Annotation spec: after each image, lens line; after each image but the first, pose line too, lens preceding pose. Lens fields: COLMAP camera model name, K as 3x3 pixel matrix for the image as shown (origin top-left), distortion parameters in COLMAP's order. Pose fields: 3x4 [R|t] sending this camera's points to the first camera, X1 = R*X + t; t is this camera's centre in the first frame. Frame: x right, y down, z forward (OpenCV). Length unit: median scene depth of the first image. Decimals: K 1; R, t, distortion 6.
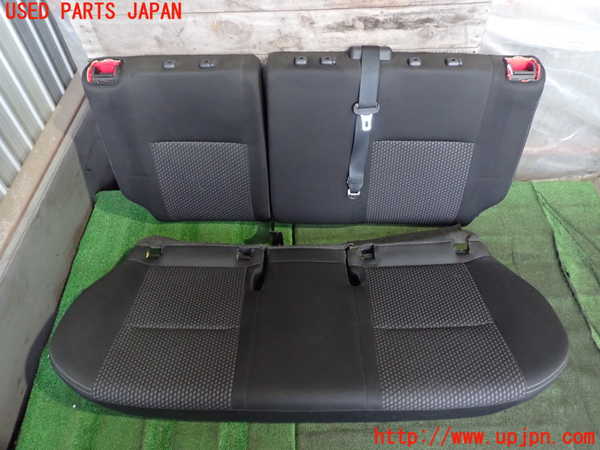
lens RADIAL K [[432.5, 0, 303.8], [0, 432.5, 226.8], [0, 0, 1]] dist [0.004193, -0.009169]
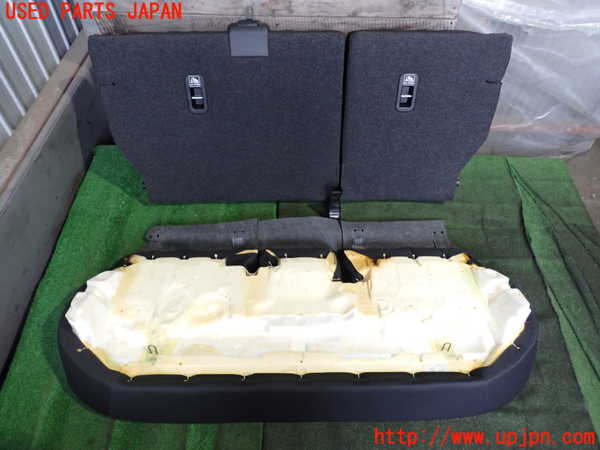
lens RADIAL K [[432.5, 0, 302.8], [0, 432.5, 225.7], [0, 0, 1]] dist [0.004193, -0.009169]
pose [[0.998705, 0.050812, 0.002452, 0.039790], [-0.050842, 0.998599, 0.014641, 0.086171], [-0.001704, -0.014746, 0.999890, -0.070702]]
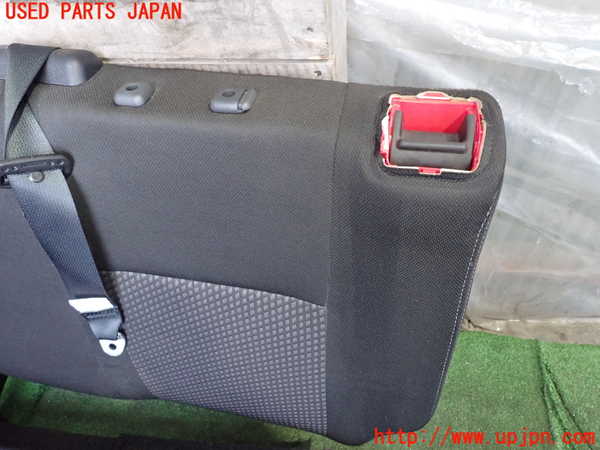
lens RADIAL K [[432.5, 0, 296.8], [0, 432.5, 223.6], [0, 0, 1]] dist [0.004193, -0.009169]
pose [[0.980447, 0.097434, -0.170968, 0.379755], [-0.102133, 0.994592, -0.018882, -0.228015], [0.168204, 0.035974, 0.985096, 0.543733]]
